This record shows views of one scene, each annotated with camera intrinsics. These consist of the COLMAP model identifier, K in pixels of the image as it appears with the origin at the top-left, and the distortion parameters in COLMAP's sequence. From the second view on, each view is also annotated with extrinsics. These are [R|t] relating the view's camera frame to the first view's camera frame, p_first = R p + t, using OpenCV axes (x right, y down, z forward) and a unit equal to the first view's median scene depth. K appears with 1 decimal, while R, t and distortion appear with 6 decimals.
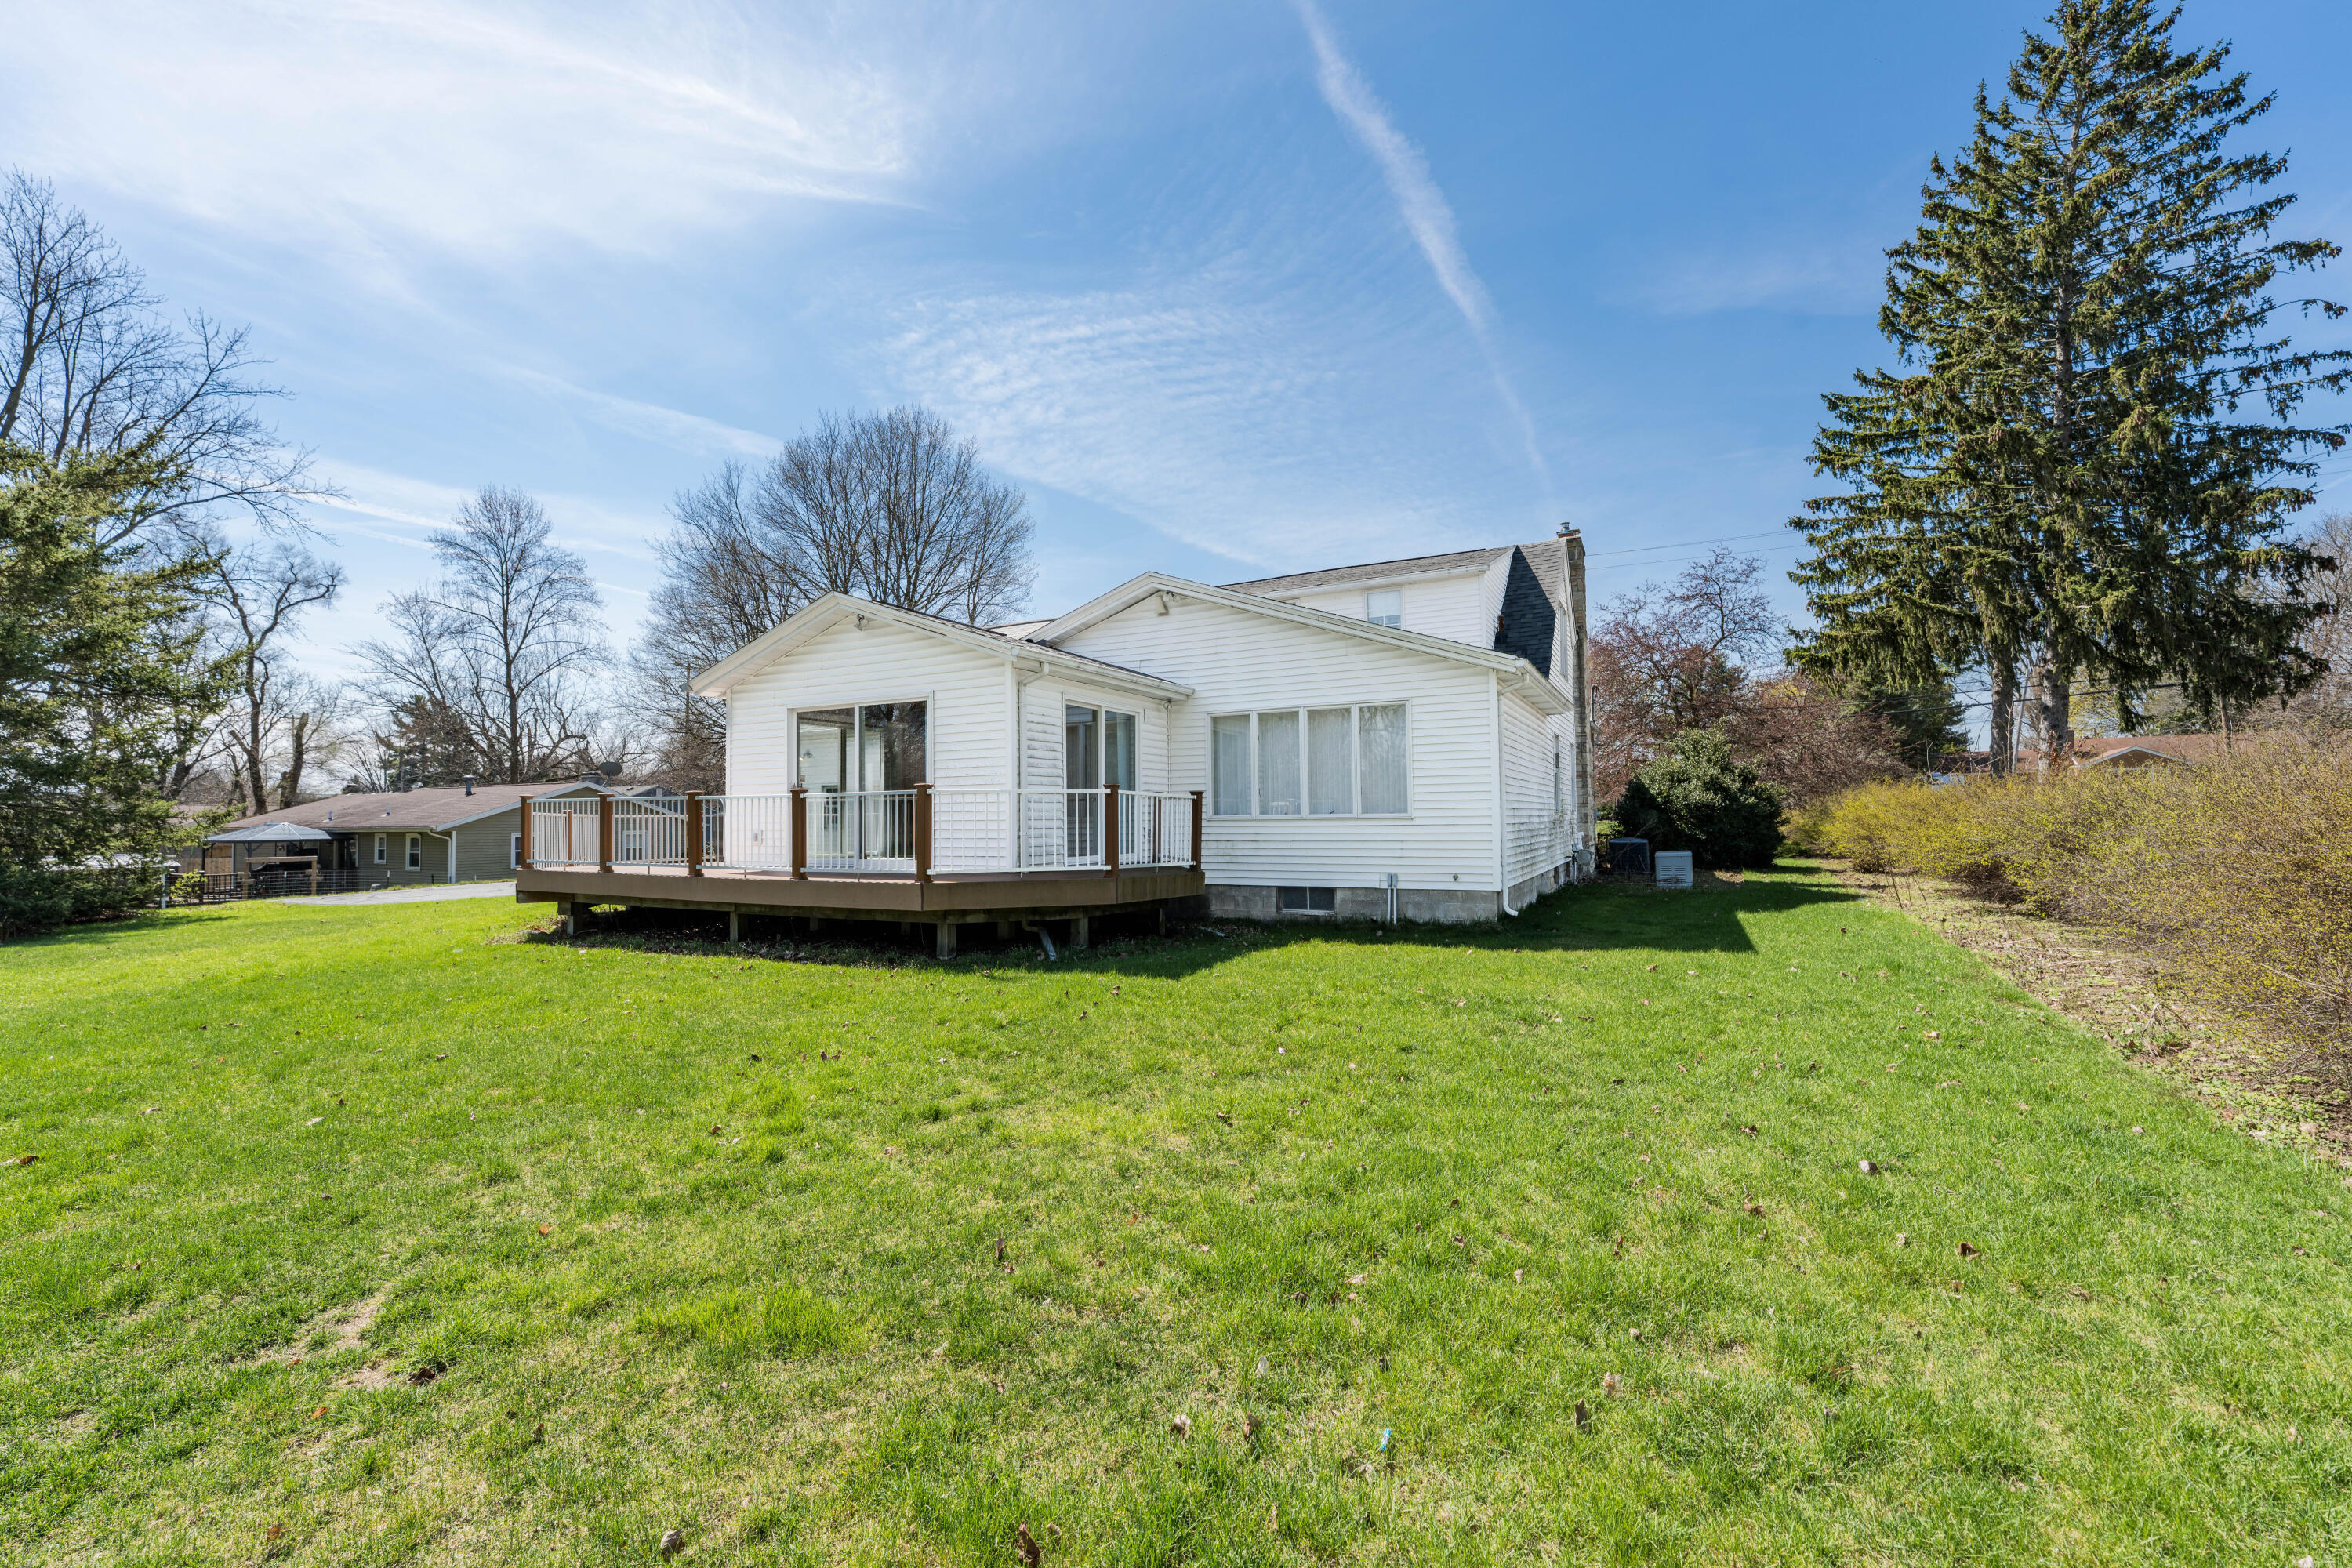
lens RADIAL K [[956.8, 0, 1178.0], [0, 956.8, 828.8], [0, 0, 1]] dist [-0.011952, -0.000321]
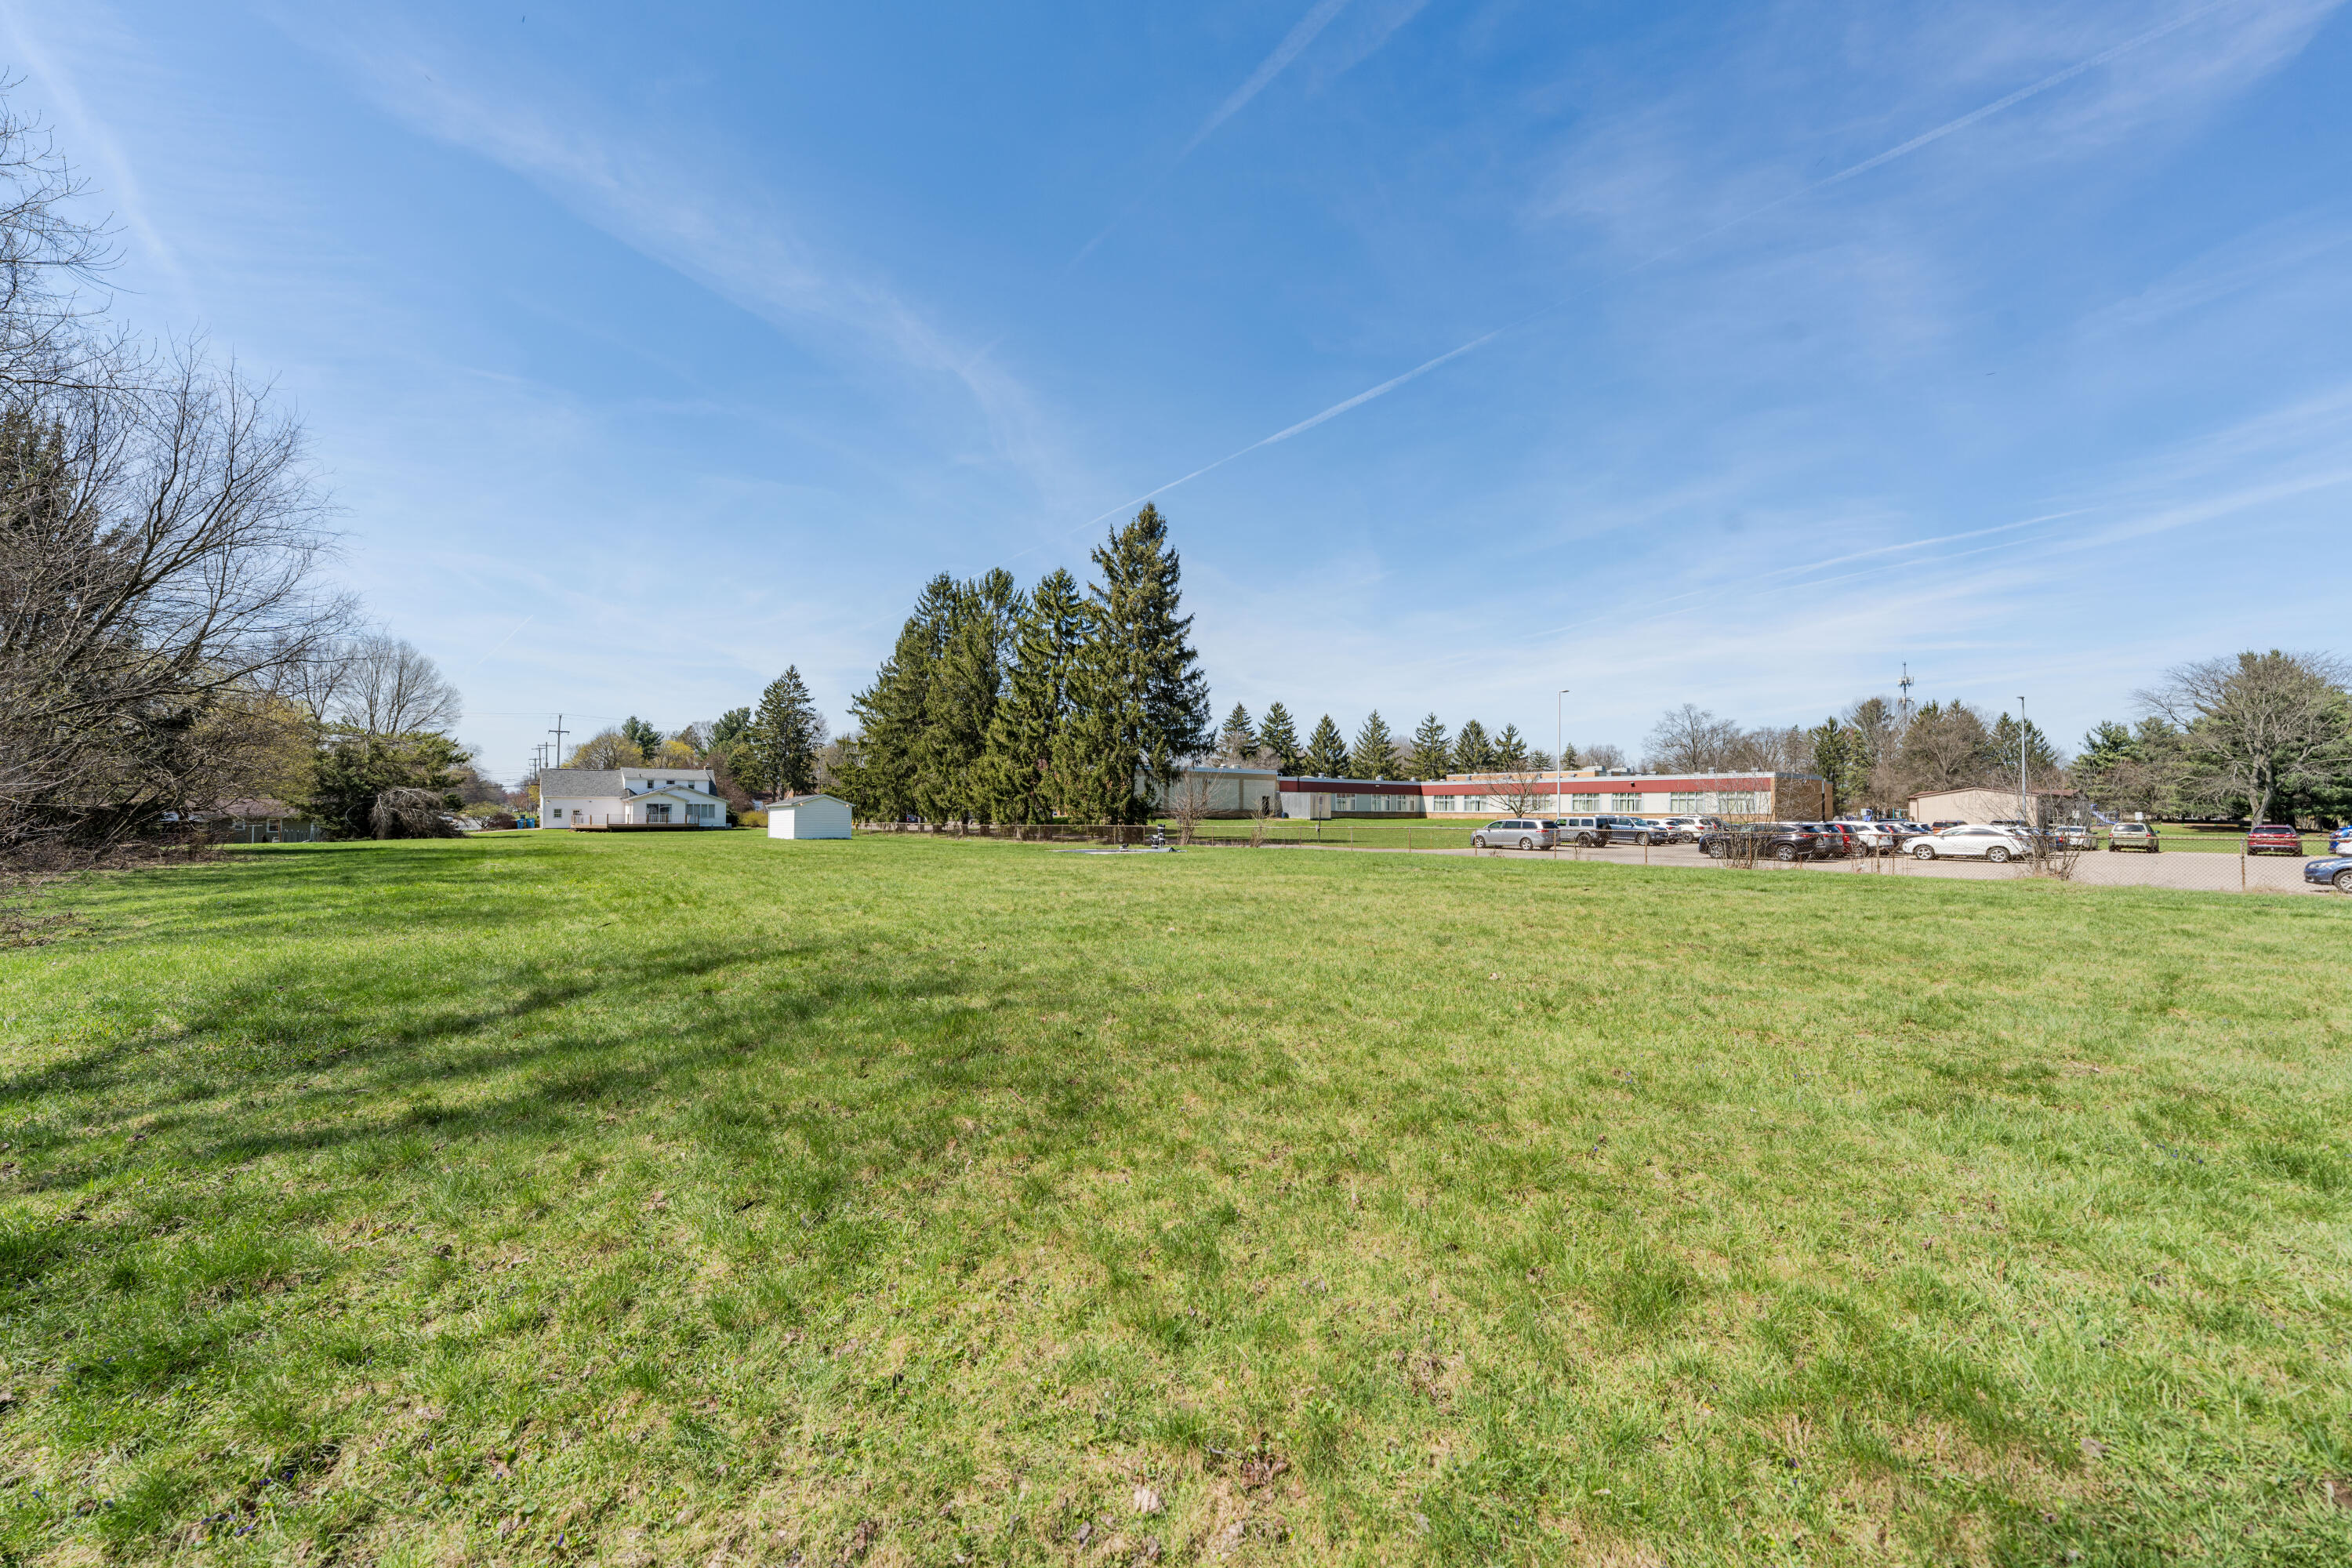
lens RADIAL K [[977.7, 0, 1176.0], [0, 977.7, 784.0], [0, 0, 1]] dist [-0.000454, -0.000073]
pose [[0.452880, 0.041218, 0.890618, -0.240945], [-0.000346, 0.998939, -0.046055, 0.003657], [-0.891571, 0.020550, 0.452414, -0.283765]]
